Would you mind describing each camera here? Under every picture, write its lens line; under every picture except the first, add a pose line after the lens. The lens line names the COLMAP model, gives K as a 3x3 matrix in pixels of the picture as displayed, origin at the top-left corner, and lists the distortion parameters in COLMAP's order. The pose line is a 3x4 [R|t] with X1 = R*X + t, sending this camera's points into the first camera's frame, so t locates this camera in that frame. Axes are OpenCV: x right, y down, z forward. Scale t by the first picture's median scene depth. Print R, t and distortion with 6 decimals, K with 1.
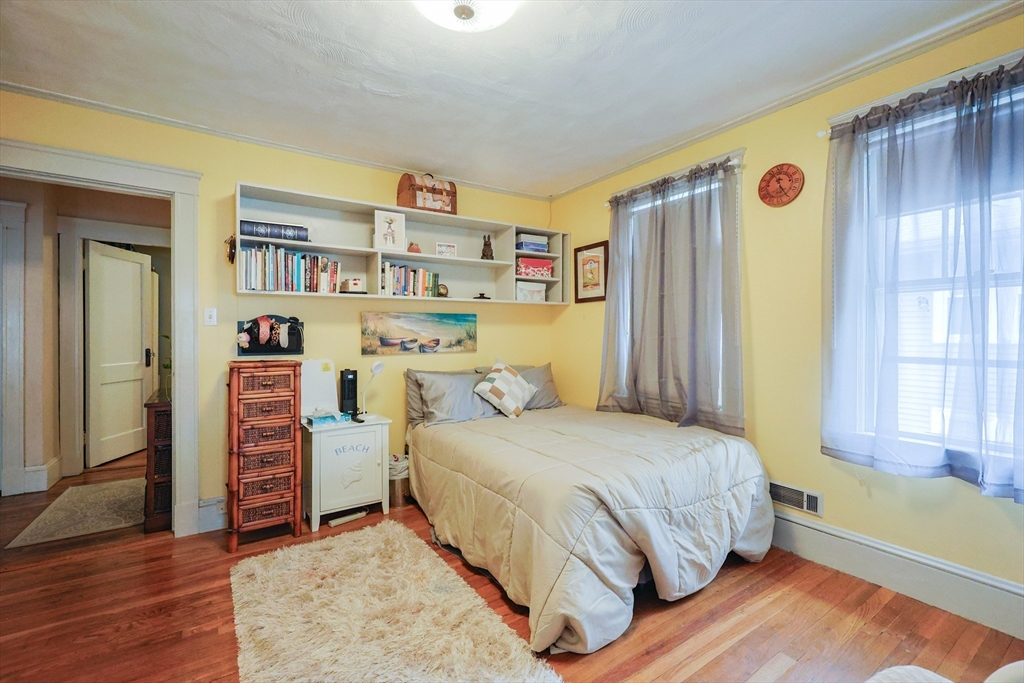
lens RADIAL K [[423.6, 0, 516.8], [0, 423.6, 337.3], [0, 0, 1]] dist [-0.000428, 0.000155]
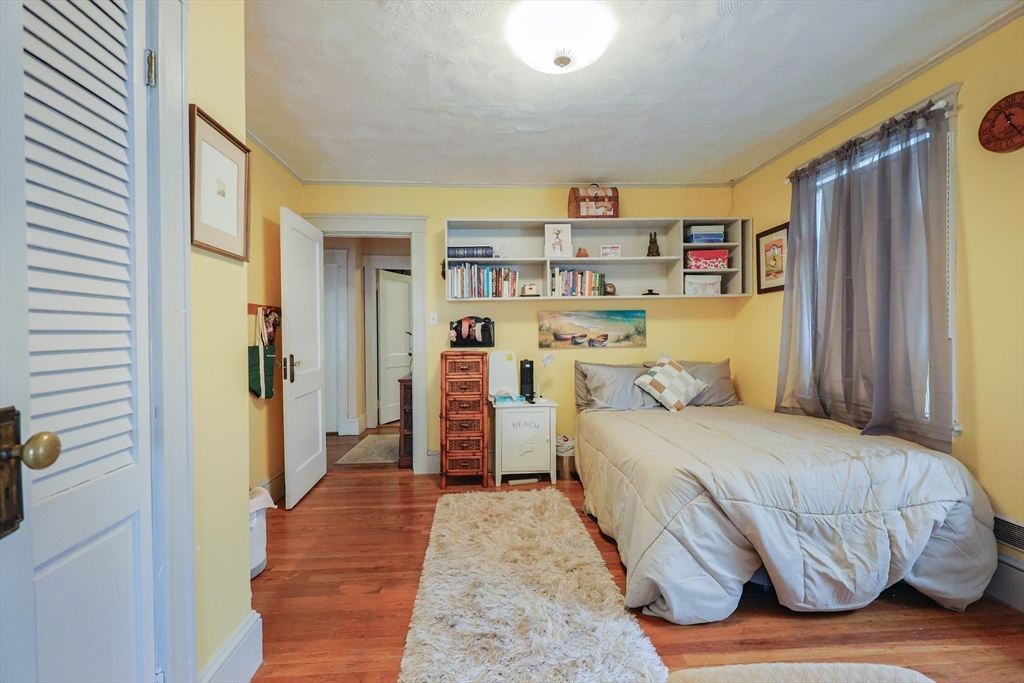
lens RADIAL K [[423.6, 0, 516.8], [0, 423.6, 337.3], [0, 0, 1]] dist [-0.000428, 0.000155]
pose [[0.870725, -0.004982, -0.491745, 0.193816], [0.006041, 0.999982, 0.000565, 0.012751], [0.491733, -0.003462, 0.870739, -0.070462]]
